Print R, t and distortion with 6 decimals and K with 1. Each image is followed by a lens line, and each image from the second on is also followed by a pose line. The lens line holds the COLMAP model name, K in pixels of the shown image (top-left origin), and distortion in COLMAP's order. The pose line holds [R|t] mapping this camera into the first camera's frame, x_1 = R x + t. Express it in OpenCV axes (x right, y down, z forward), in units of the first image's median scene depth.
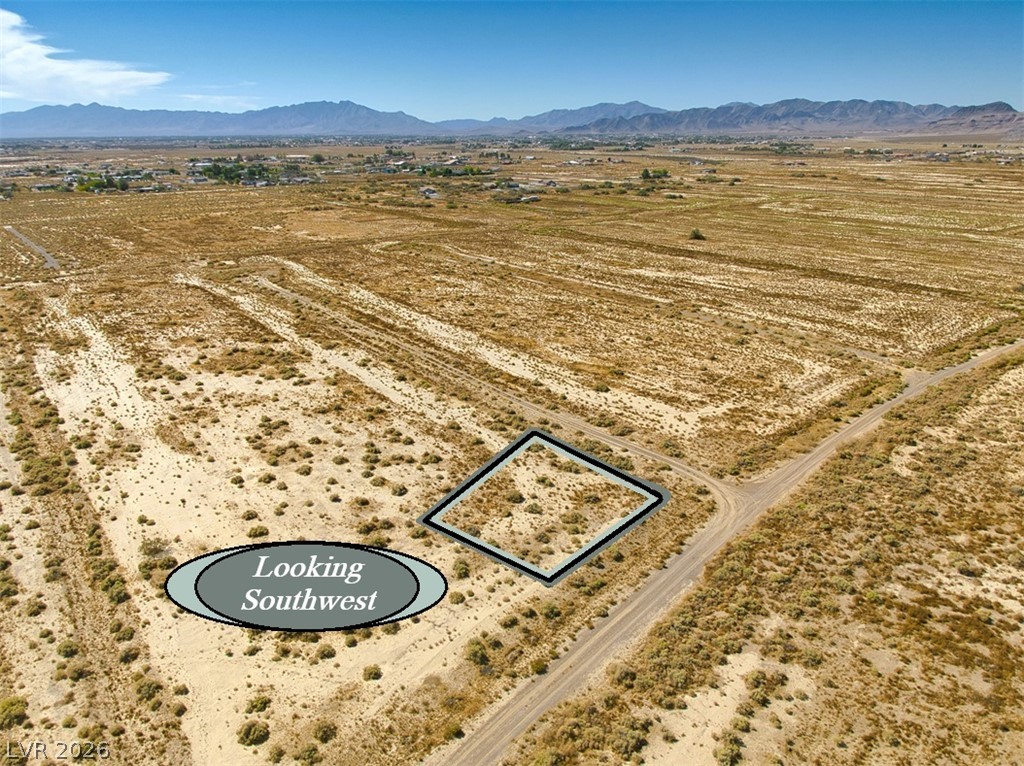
lens RADIAL K [[728.0, 0, 508.6], [0, 728.0, 387.6], [0, 0, 1]] dist [0.020454, -0.048725]
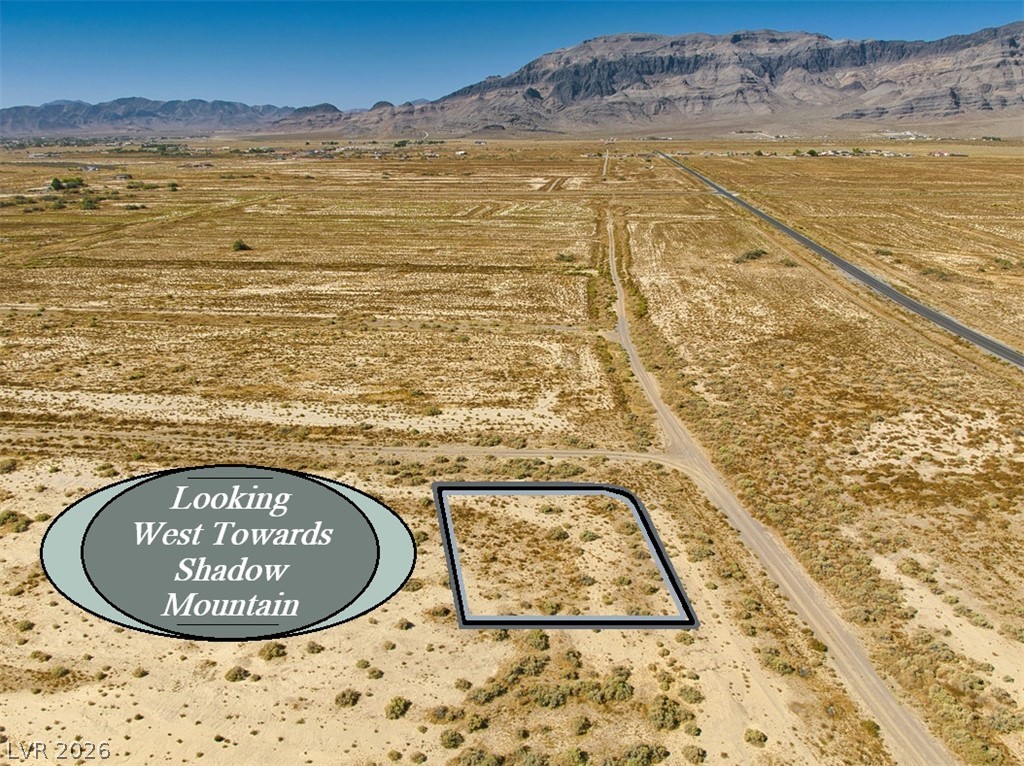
lens RADIAL K [[728.0, 0, 518.0], [0, 728.0, 391.5], [0, 0, 1]] dist [0.020454, -0.048725]
pose [[0.683664, -0.246329, 0.686968, -0.518504], [0.242585, 0.964494, 0.104424, -0.113459], [-0.688299, 0.095257, 0.719146, 0.283946]]
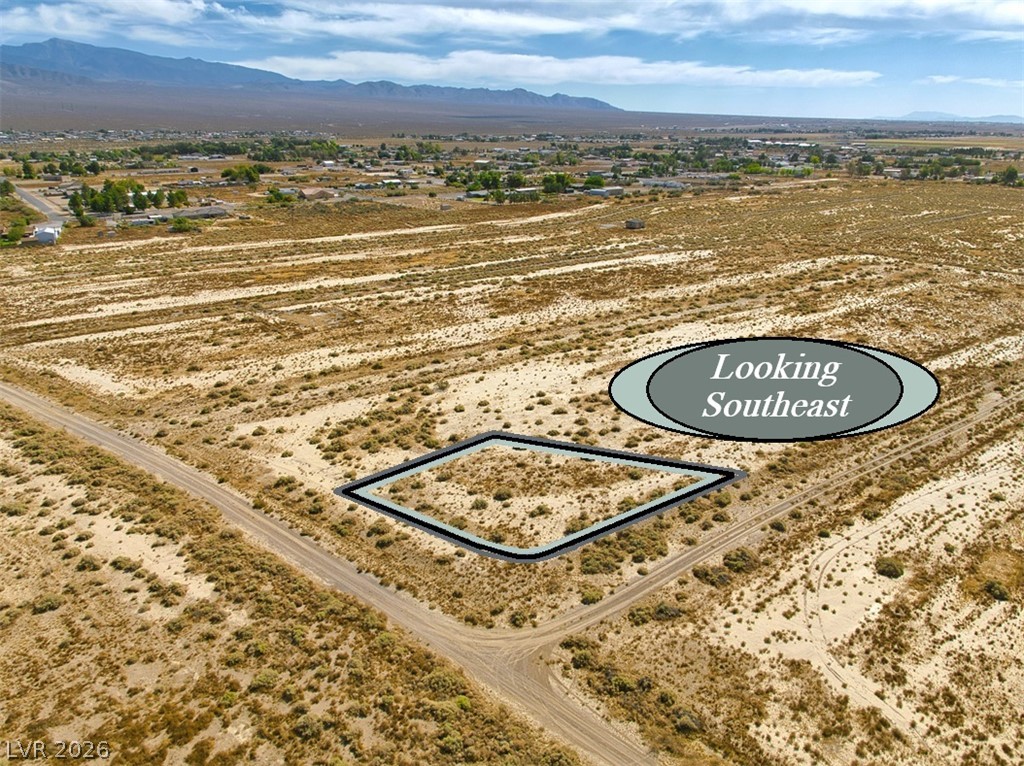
lens RADIAL K [[728.0, 0, 512.6], [0, 728.0, 383.2], [0, 0, 1]] dist [0.020454, -0.048725]
pose [[-0.006048, 0.343982, -0.938957, 0.743597], [-0.330341, 0.885573, 0.326552, -0.263060], [0.943842, 0.312150, 0.108275, 0.709524]]
